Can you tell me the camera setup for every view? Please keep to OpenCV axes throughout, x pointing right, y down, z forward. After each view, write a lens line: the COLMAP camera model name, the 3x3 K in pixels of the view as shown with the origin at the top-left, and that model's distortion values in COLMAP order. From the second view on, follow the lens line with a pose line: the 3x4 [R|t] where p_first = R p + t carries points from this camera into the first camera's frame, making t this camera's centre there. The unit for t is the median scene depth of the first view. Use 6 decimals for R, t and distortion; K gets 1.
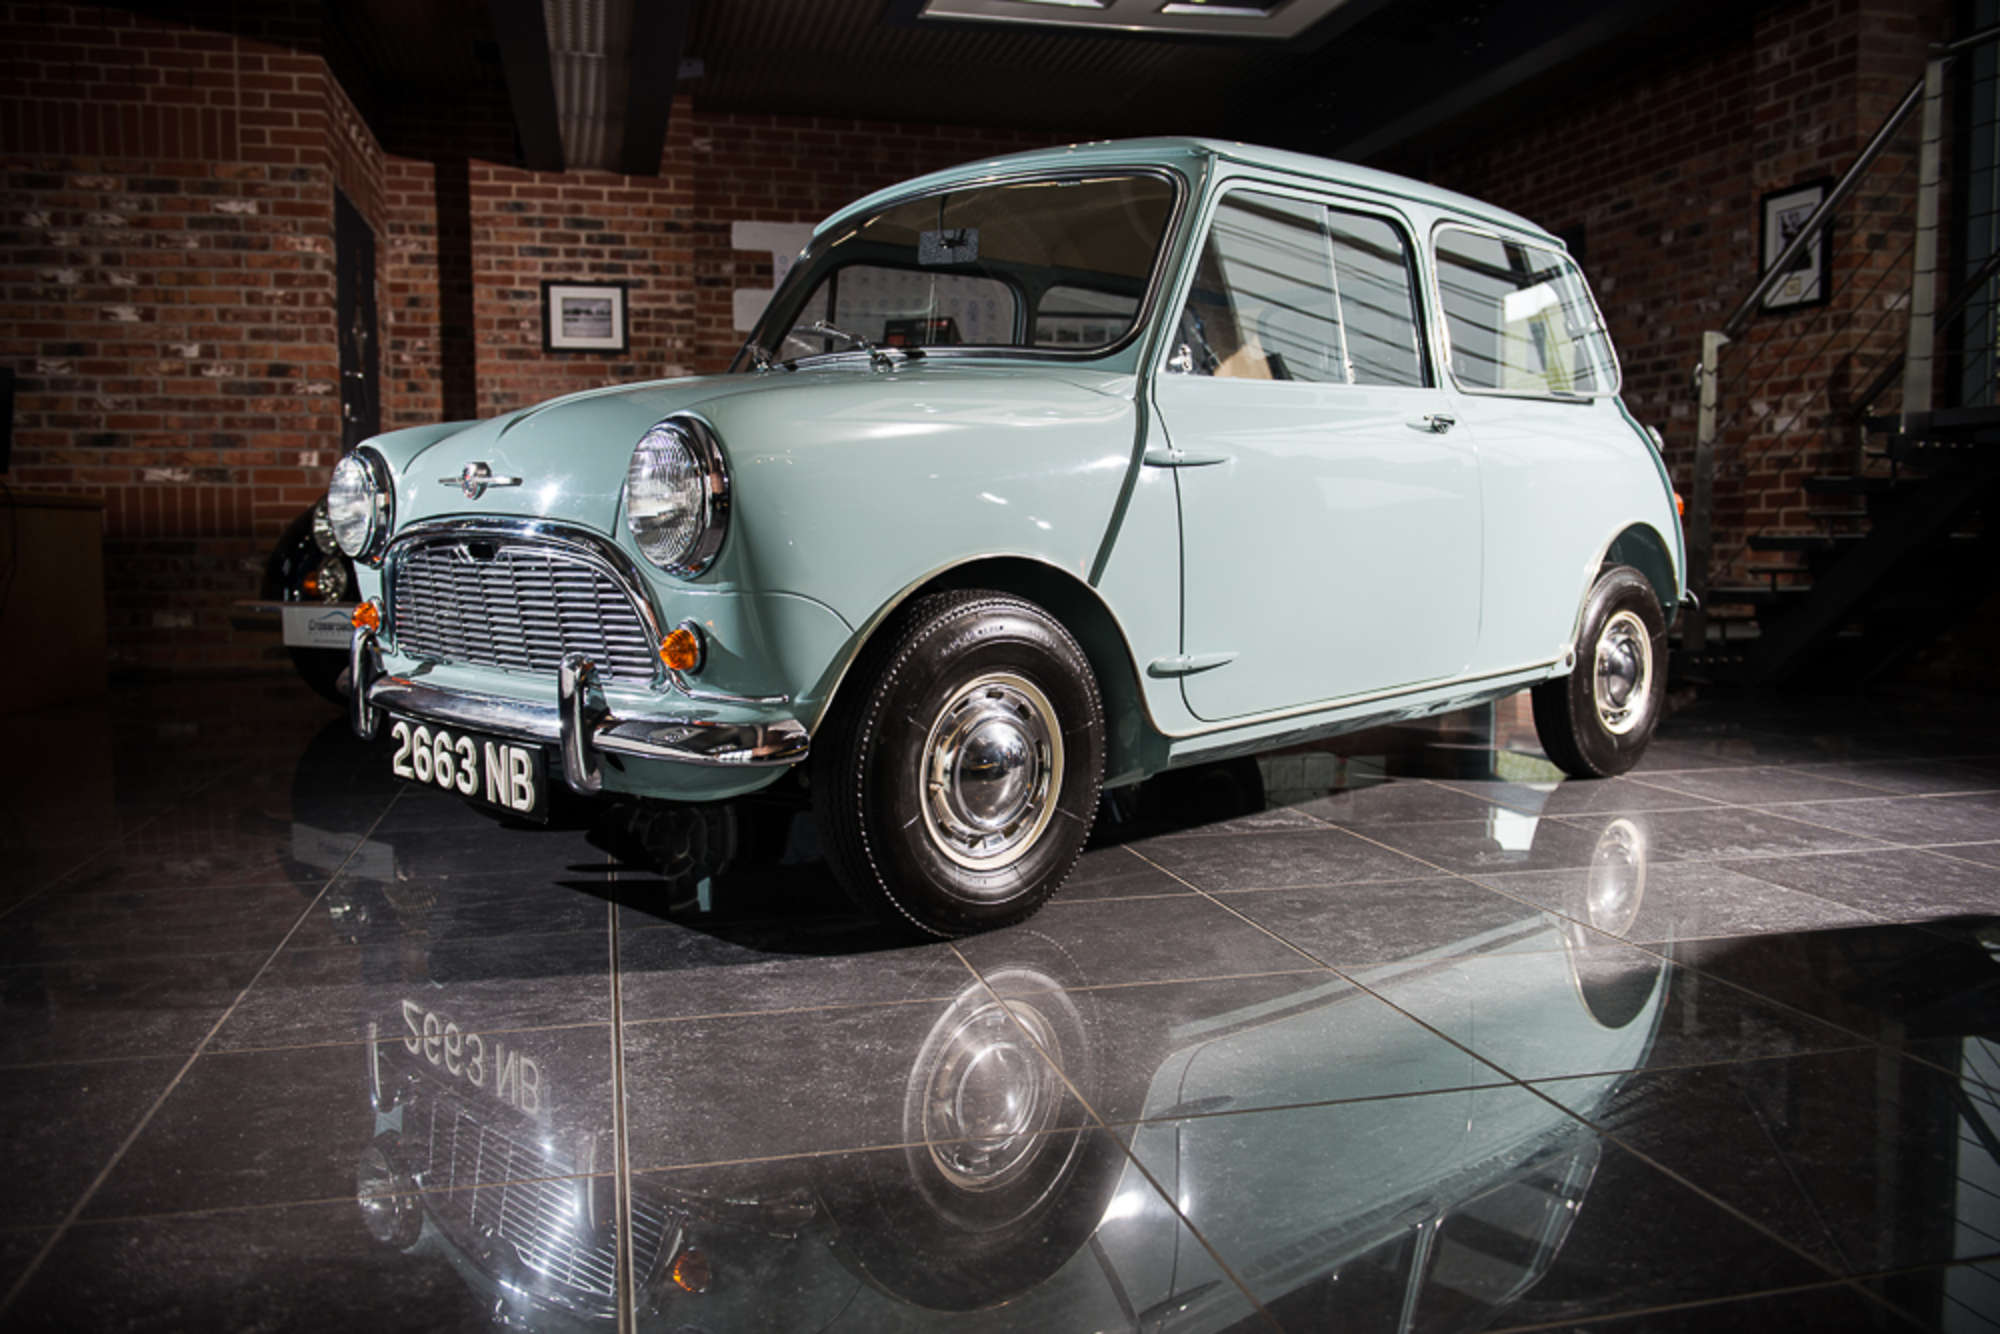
lens RADIAL K [[1606.4, 0, 1000.0], [0, 1606.4, 667.0], [0, 0, 1]] dist [-0.009833, -0.011705]
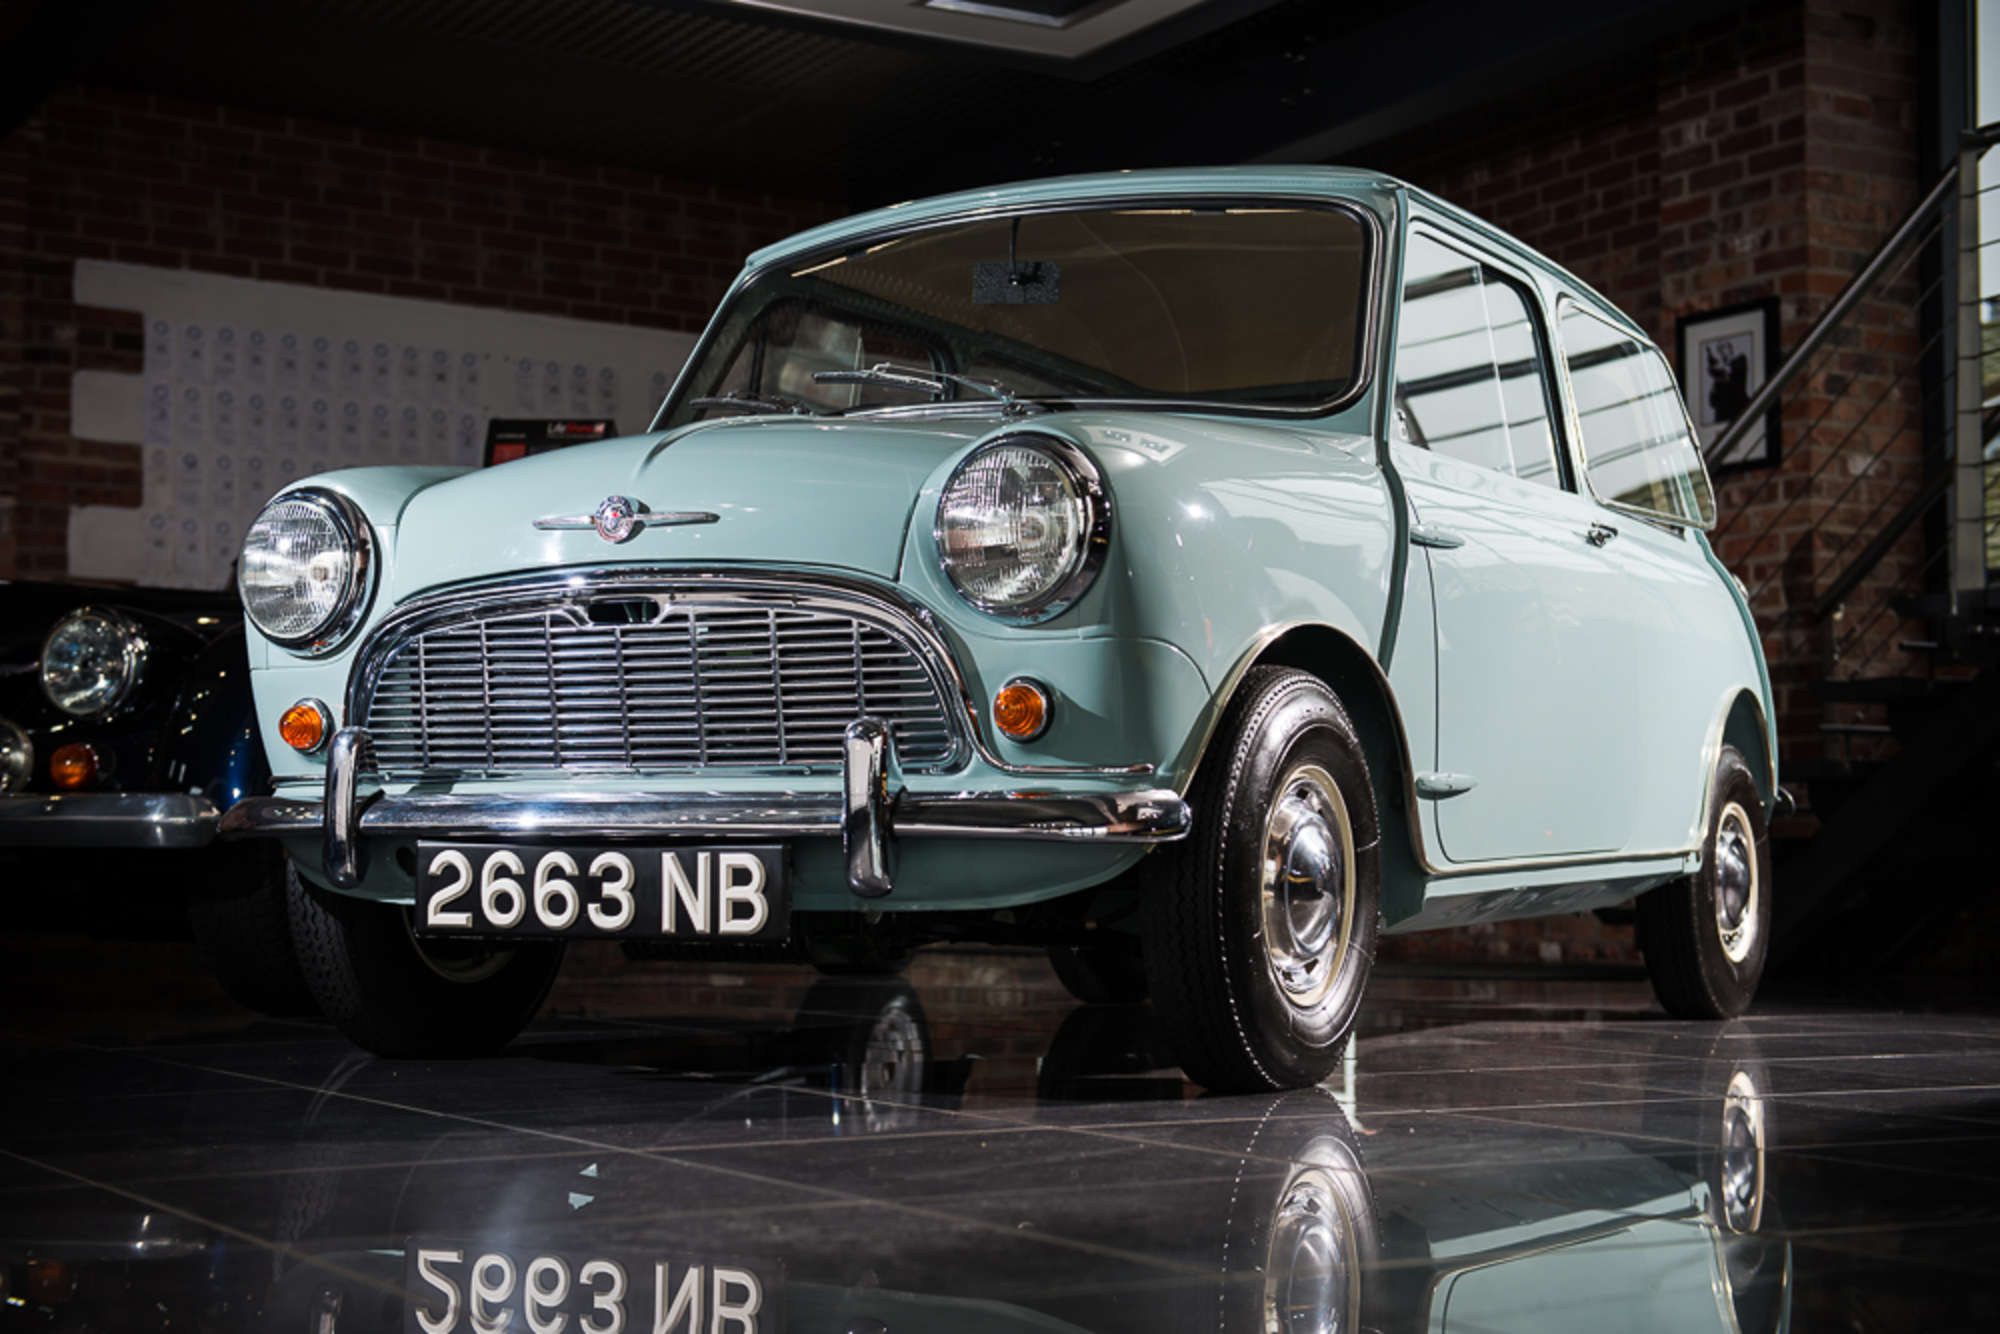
lens RADIAL K [[2833.3, 0, 1000.0], [0, 2833.3, 667.0], [0, 0, 1]] dist [0.137056, 0.015992]
pose [[0.954004, 0.029309, 0.298358, -0.289528], [0.018682, 0.987463, -0.156739, 0.087904], [-0.299212, 0.155103, 0.941496, -0.166225]]
